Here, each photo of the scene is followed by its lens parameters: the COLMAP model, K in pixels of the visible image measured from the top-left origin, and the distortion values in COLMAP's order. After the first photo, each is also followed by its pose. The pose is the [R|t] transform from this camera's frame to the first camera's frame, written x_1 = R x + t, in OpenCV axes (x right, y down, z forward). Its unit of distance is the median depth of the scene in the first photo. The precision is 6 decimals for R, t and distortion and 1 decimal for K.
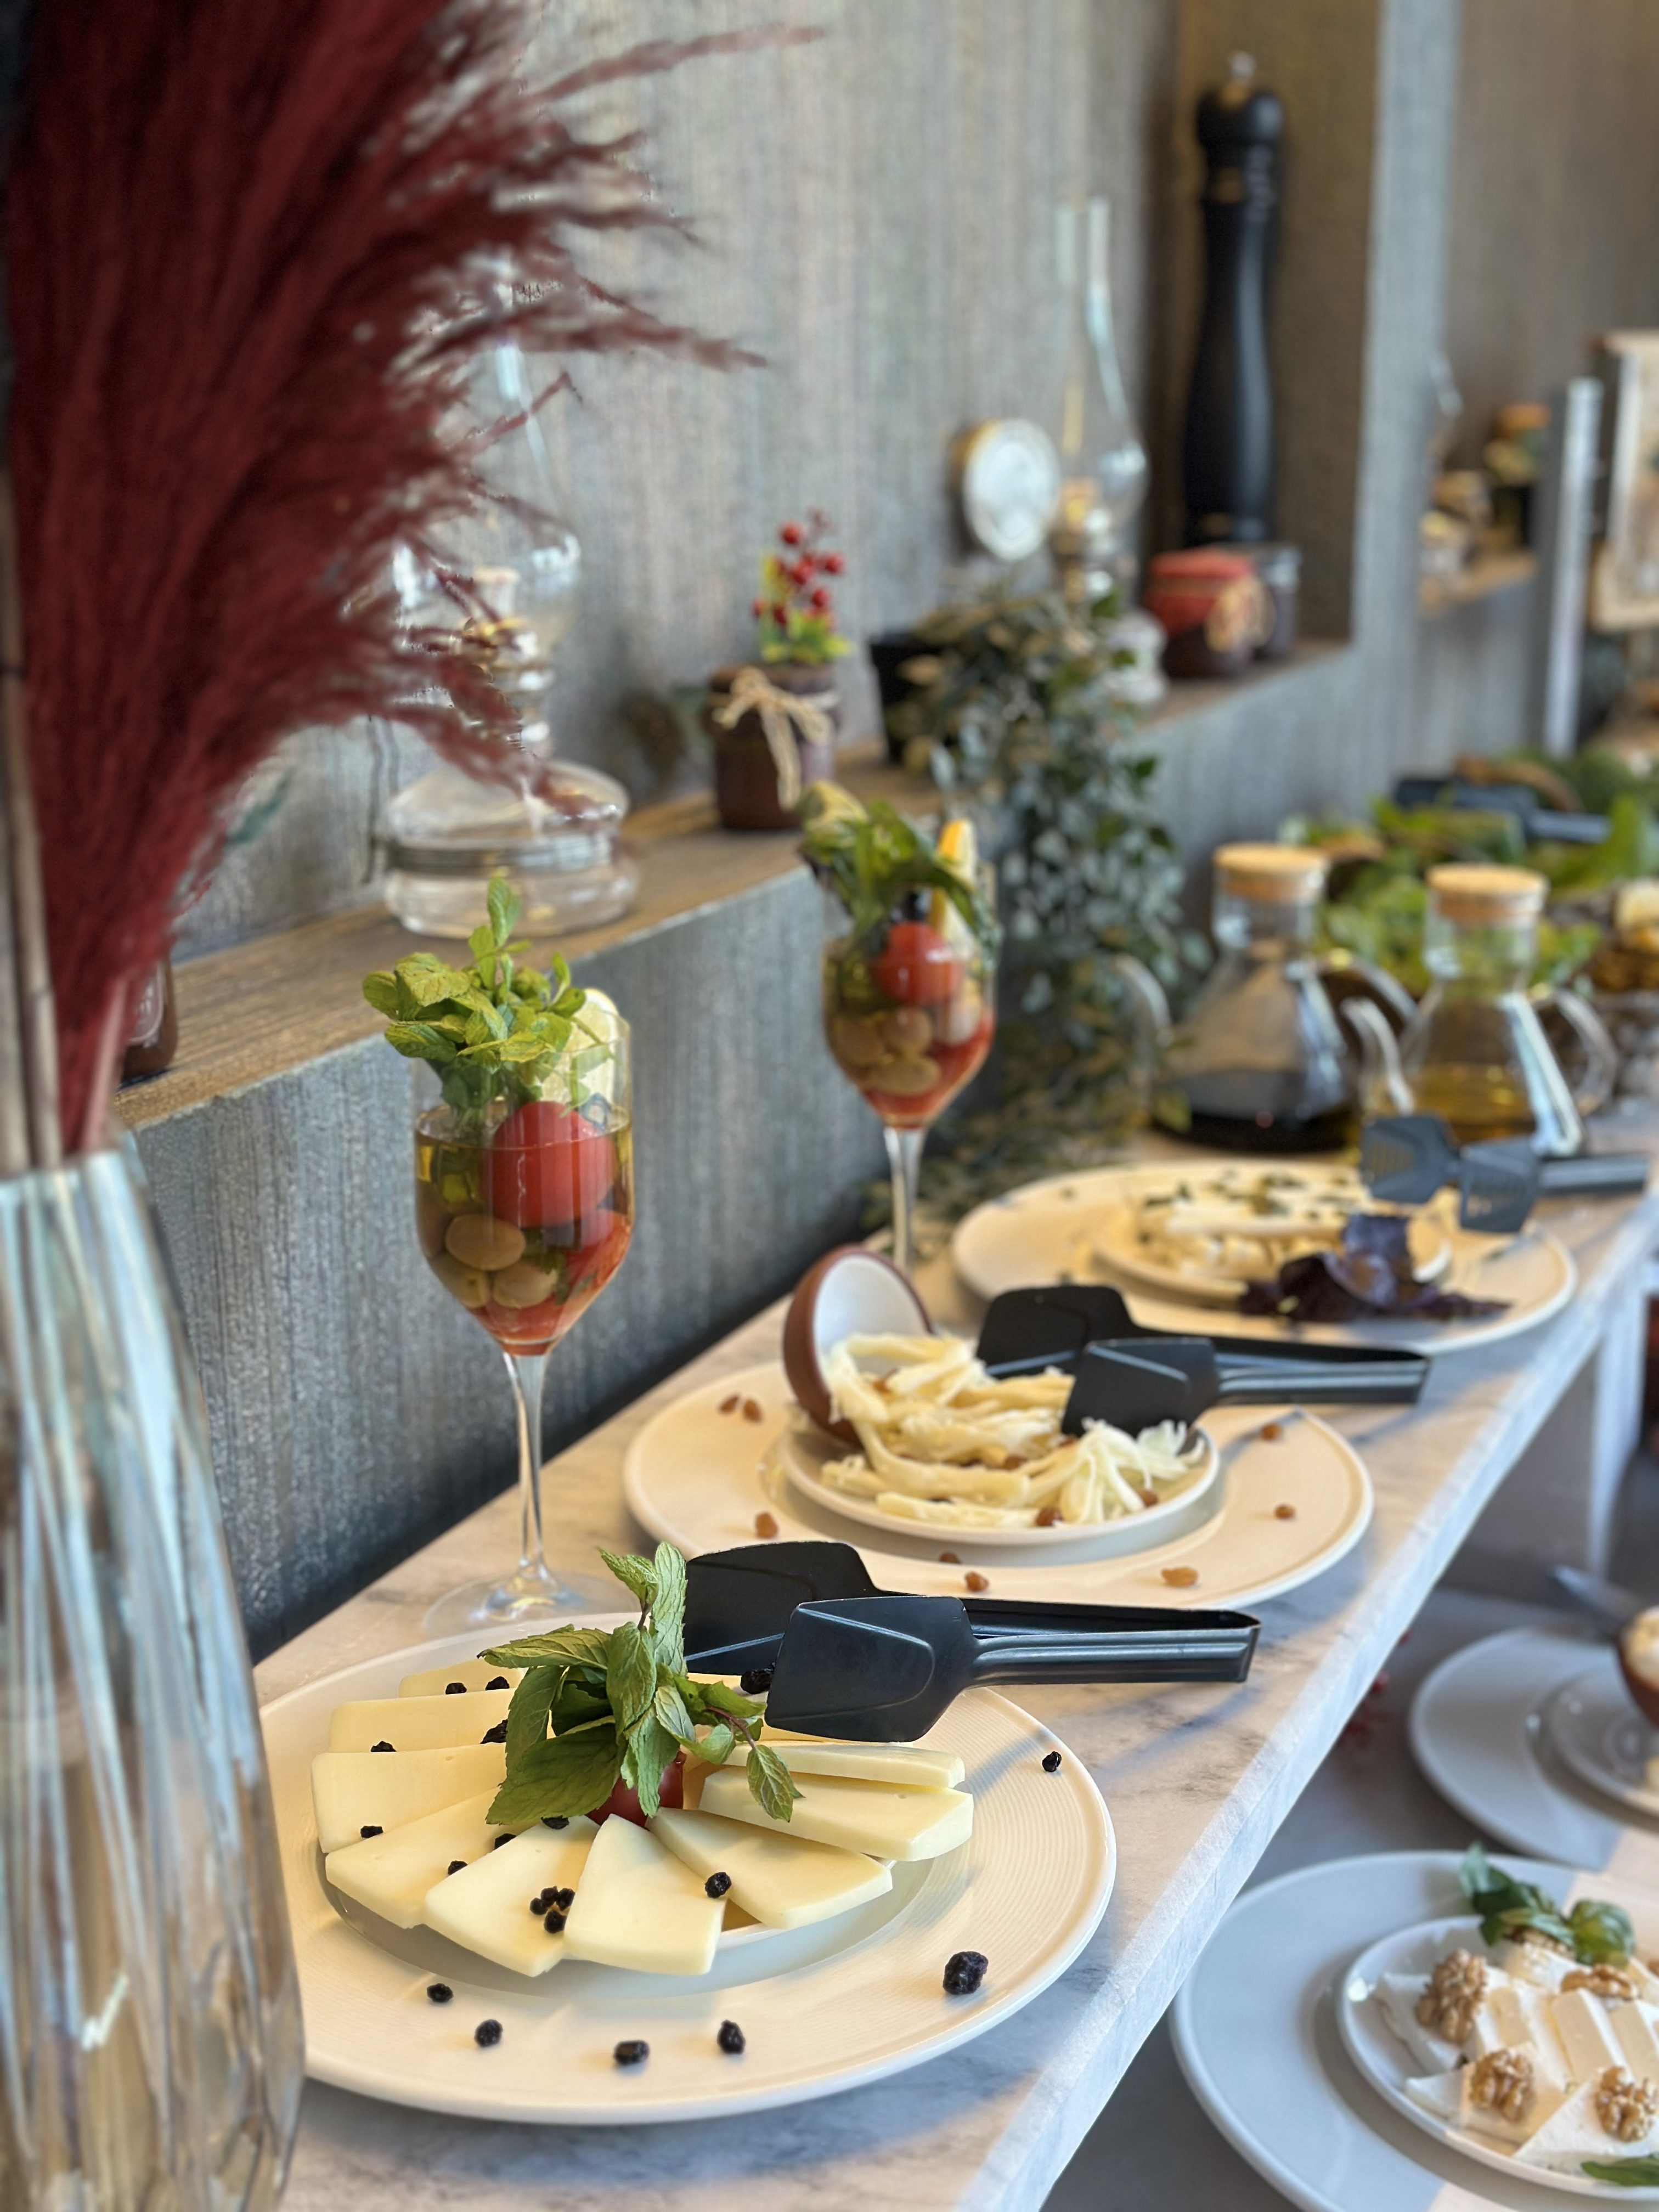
lens RADIAL K [[3097.0, 0, 829.5], [0, 3097.0, 1106.0], [0, 0, 1]] dist [0.190314, -0.350461]
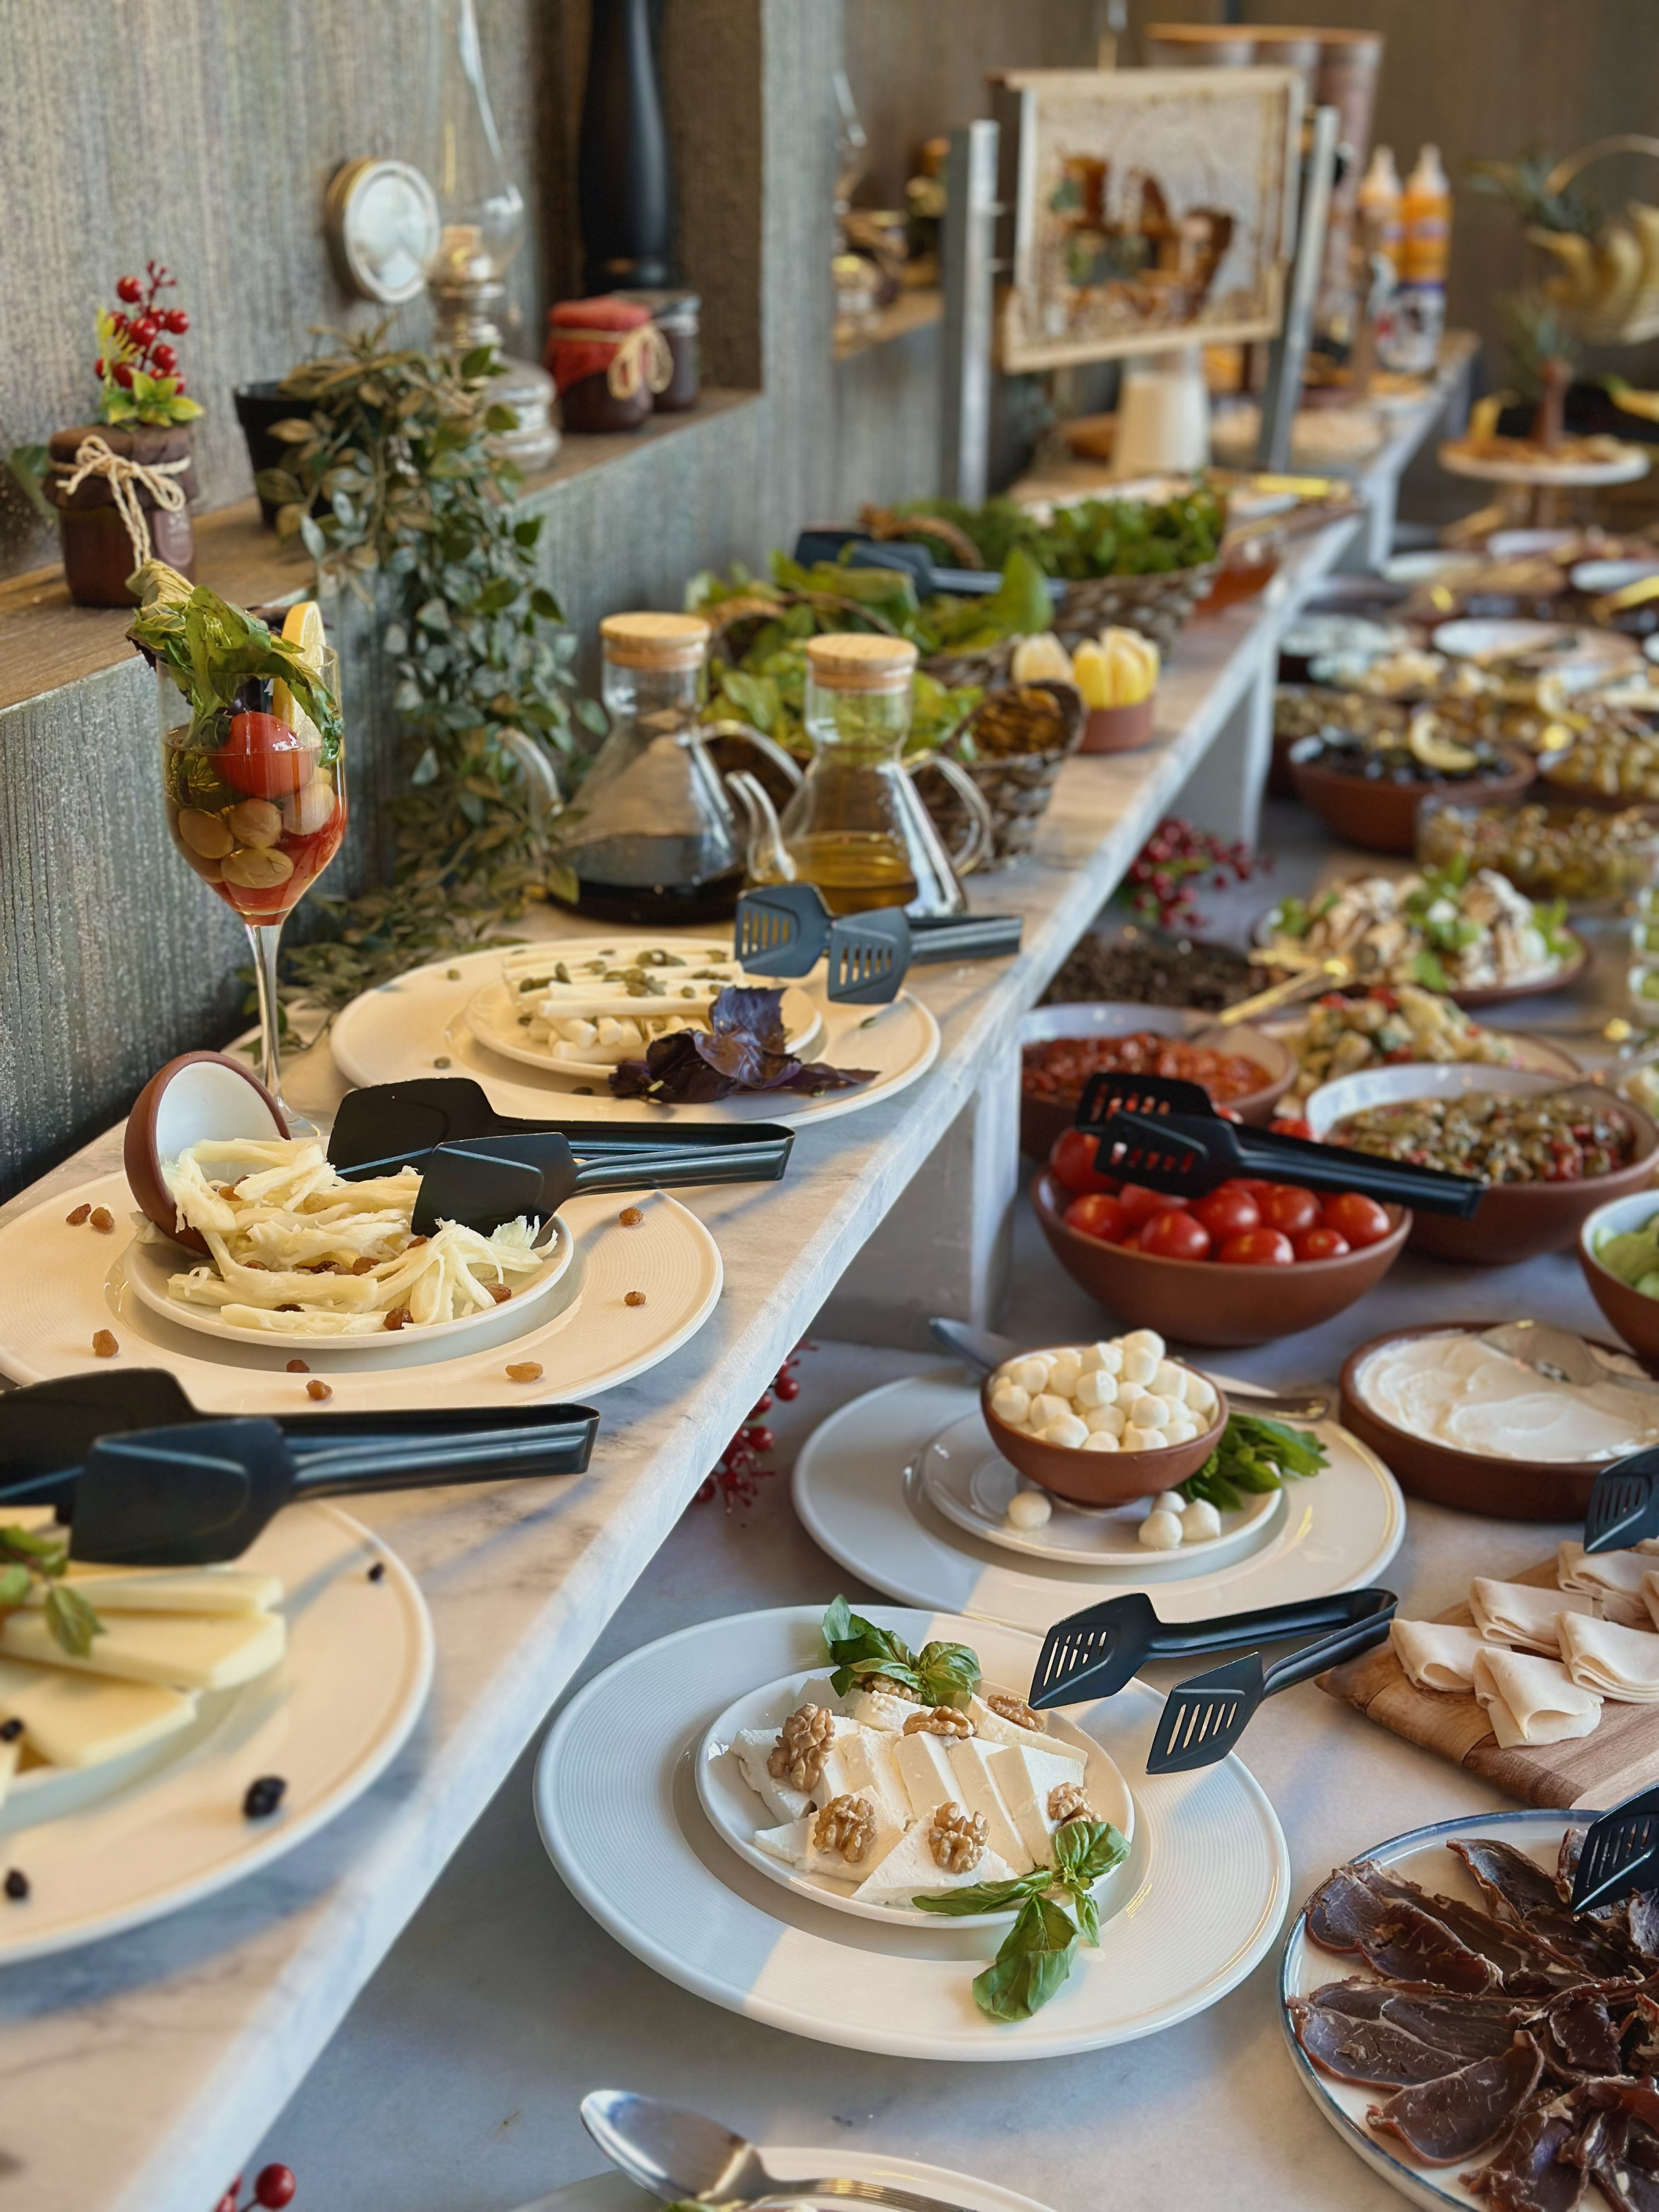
lens RADIAL K [[3097.0, 0, 829.5], [0, 3097.0, 1106.0], [0, 0, 1]] dist [0.190314, -0.350461]
pose [[0.987619, -0.041934, 0.151162, 0.058240], [0.028347, 0.995452, 0.090948, -0.022704], [-0.154288, -0.085537, 0.984316, -0.001014]]
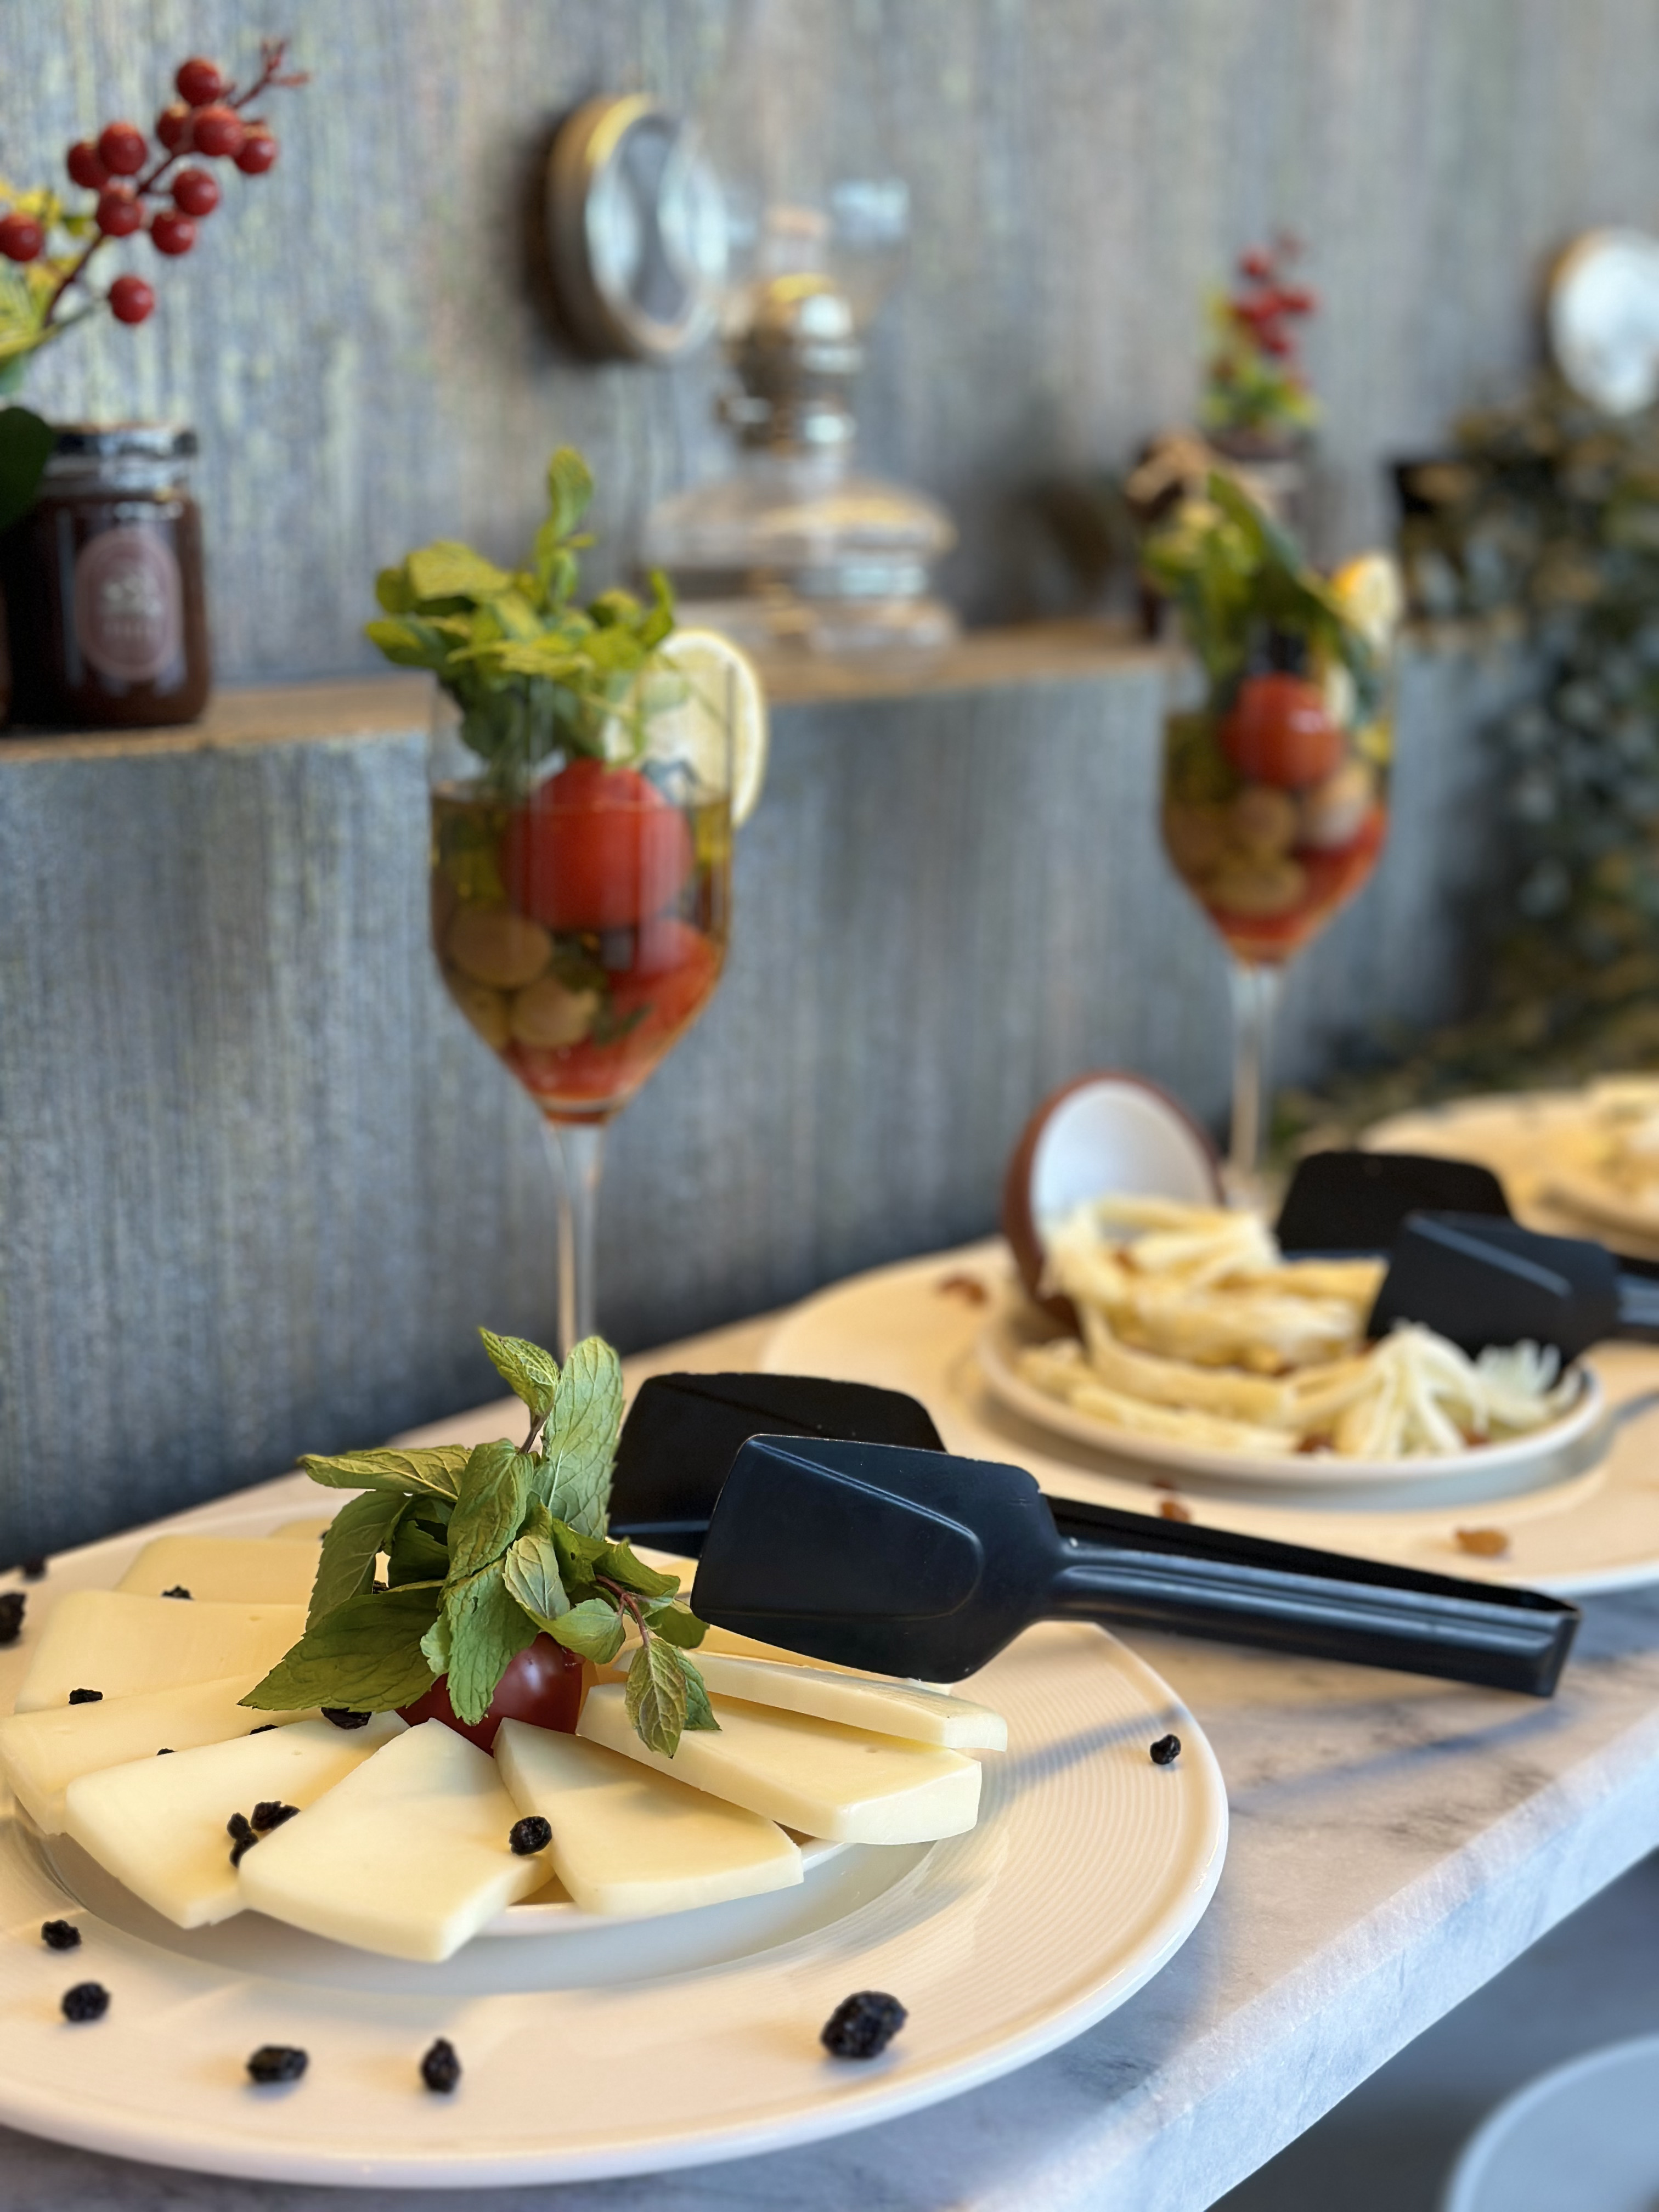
lens RADIAL K [[3097.0, 0, 829.5], [0, 3097.0, 1106.0], [0, 0, 1]] dist [0.190314, -0.350461]
pose [[0.968249, 0.079531, -0.236999, 0.122284], [-0.089719, 0.995437, -0.032497, 0.087502], [0.233333, 0.052728, 0.970966, 0.291659]]
